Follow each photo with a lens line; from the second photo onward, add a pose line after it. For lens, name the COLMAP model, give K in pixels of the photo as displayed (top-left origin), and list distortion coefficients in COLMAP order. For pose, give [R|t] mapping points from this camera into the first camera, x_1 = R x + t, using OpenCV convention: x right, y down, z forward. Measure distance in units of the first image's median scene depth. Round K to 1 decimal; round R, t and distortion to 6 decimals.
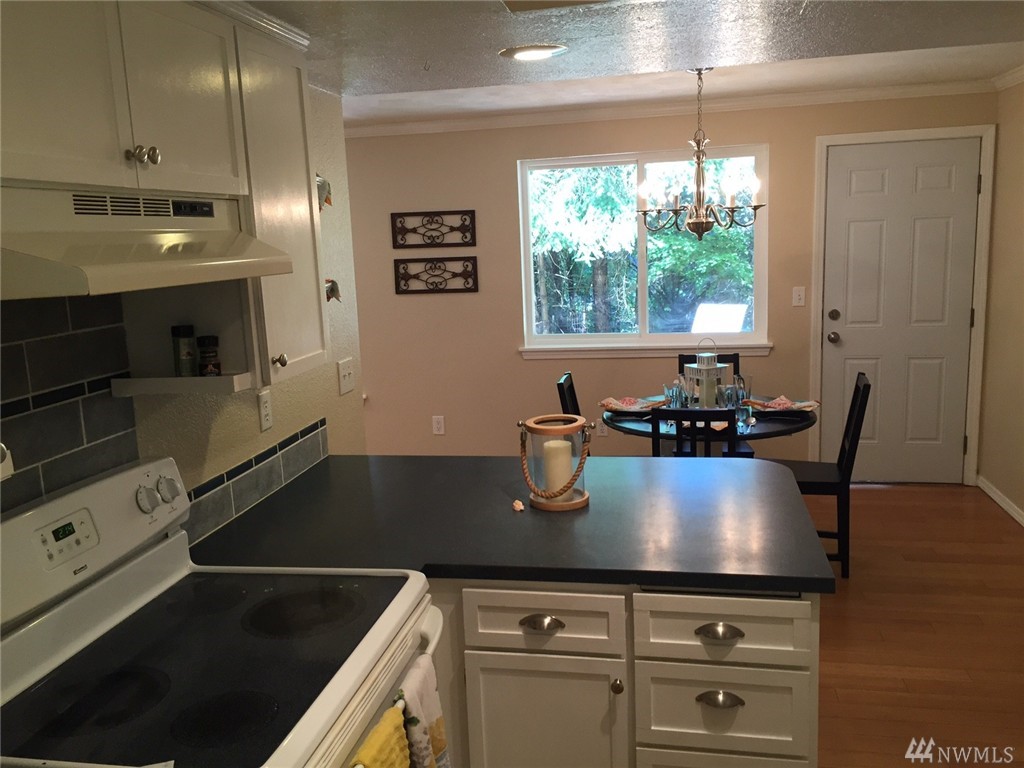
lens RADIAL K [[885.2, 0, 512.1], [0, 885.2, 383.3], [0, 0, 1]] dist [0.064732, -0.085246]
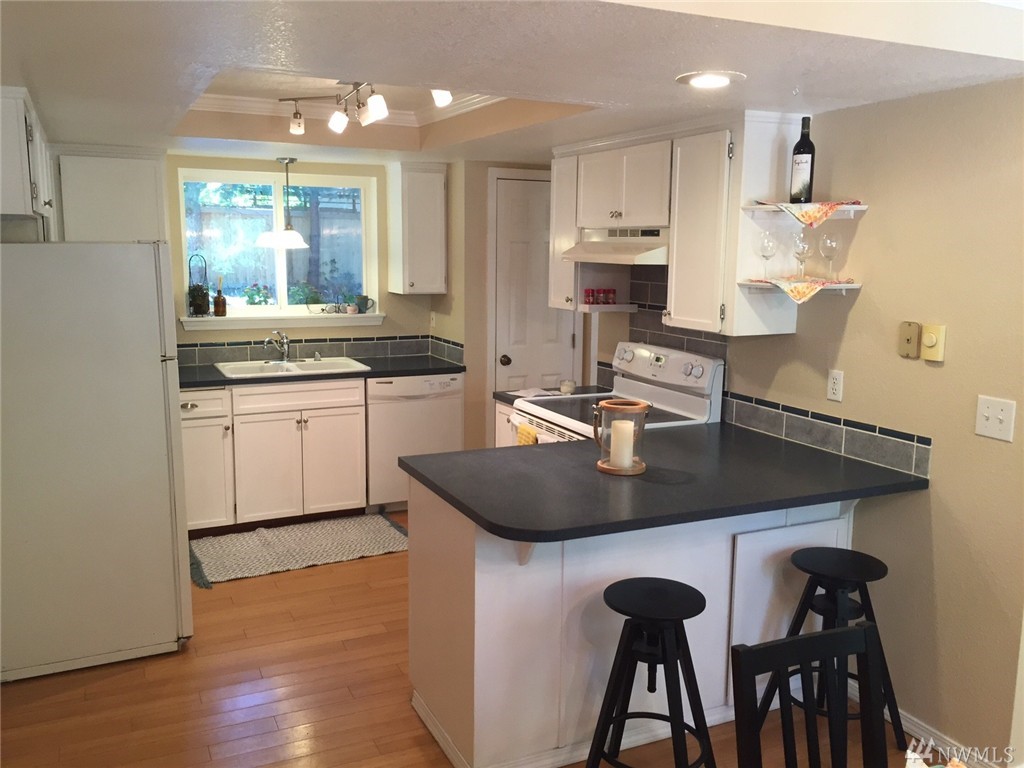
lens RADIAL K [[885.2, 0, 512.6], [0, 885.2, 384.1], [0, 0, 1]] dist [0.064732, -0.085246]
pose [[-0.805519, 0.122618, -0.579744, 0.889975], [-0.080543, 0.946621, 0.312124, -0.356070], [0.587070, 0.298116, -0.752646, 1.827125]]
